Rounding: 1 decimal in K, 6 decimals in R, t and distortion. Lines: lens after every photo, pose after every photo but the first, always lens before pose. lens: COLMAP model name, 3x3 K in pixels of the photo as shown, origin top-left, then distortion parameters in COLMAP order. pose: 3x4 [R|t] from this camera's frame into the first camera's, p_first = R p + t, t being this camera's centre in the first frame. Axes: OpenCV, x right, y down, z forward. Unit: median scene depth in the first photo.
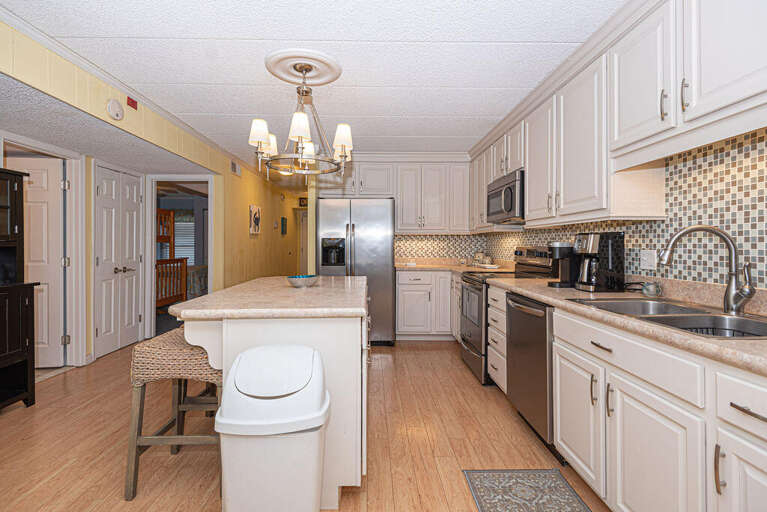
lens RADIAL K [[355.6, 0, 367.1], [0, 355.6, 243.9], [0, 0, 1]] dist [0.033309, -0.023358]
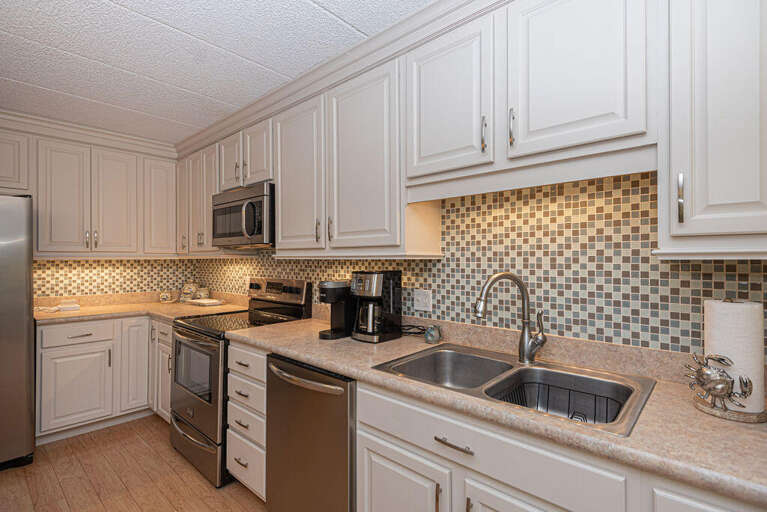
lens RADIAL K [[360.1, 0, 386.9], [0, 360.1, 256.8], [0, 0, 1]] dist [0.034763, -0.019330]
pose [[0.650005, -0.002719, 0.759925, 0.008023], [0.004740, 0.999989, -0.000476, -0.071192], [-0.759915, 0.003911, 0.650011, 0.474044]]
